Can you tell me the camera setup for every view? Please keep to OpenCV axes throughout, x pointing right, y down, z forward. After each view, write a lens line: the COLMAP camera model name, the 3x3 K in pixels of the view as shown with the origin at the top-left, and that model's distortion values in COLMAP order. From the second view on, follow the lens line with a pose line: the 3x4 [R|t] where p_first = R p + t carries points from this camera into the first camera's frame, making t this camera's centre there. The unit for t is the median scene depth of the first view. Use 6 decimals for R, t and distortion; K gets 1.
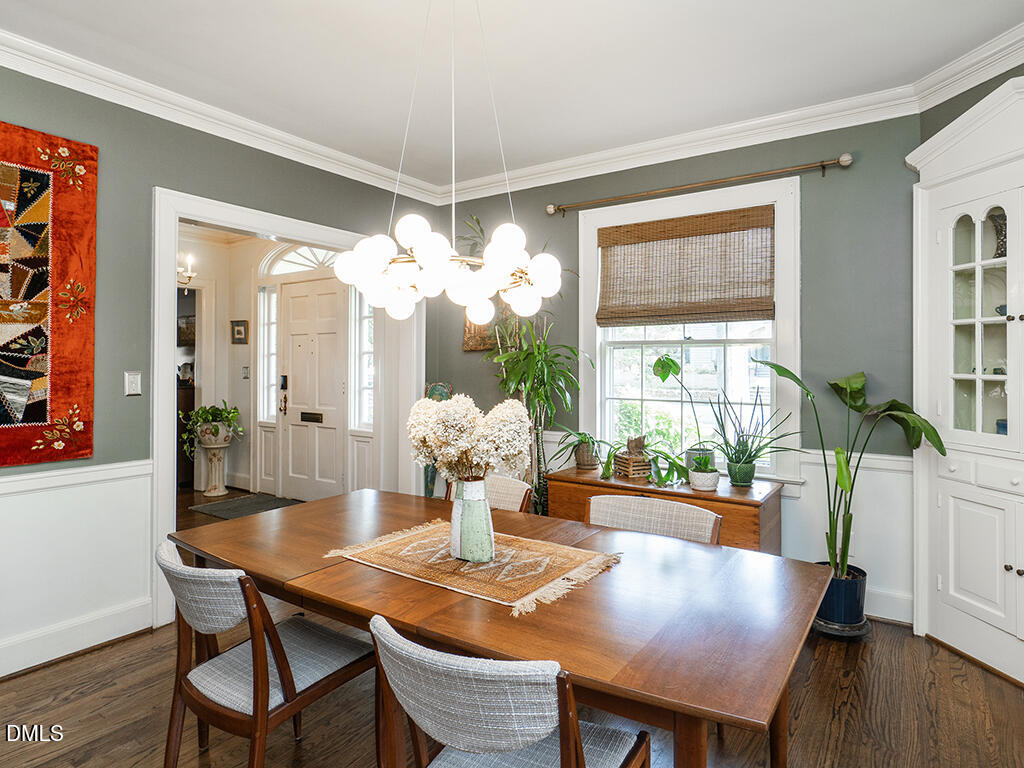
lens RADIAL K [[589.7, 0, 534.6], [0, 589.7, 363.4], [0, 0, 1]] dist [-0.000960, 0.002148]
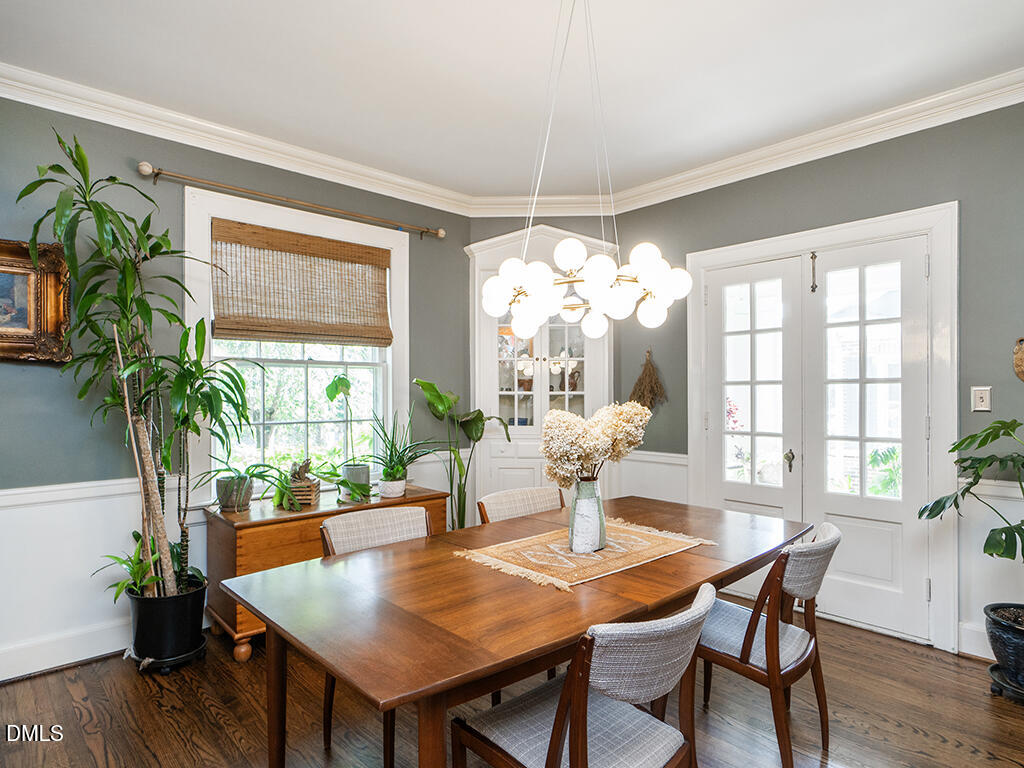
lens RADIAL K [[589.7, 0, 517.3], [0, 589.7, 388.1], [0, 0, 1]] dist [-0.000960, 0.002148]
pose [[0.240111, -0.000909, 0.970745, -0.660166], [-0.001561, 0.999998, 0.001322, 0.005858], [-0.970744, -0.001833, 0.240109, 0.449177]]
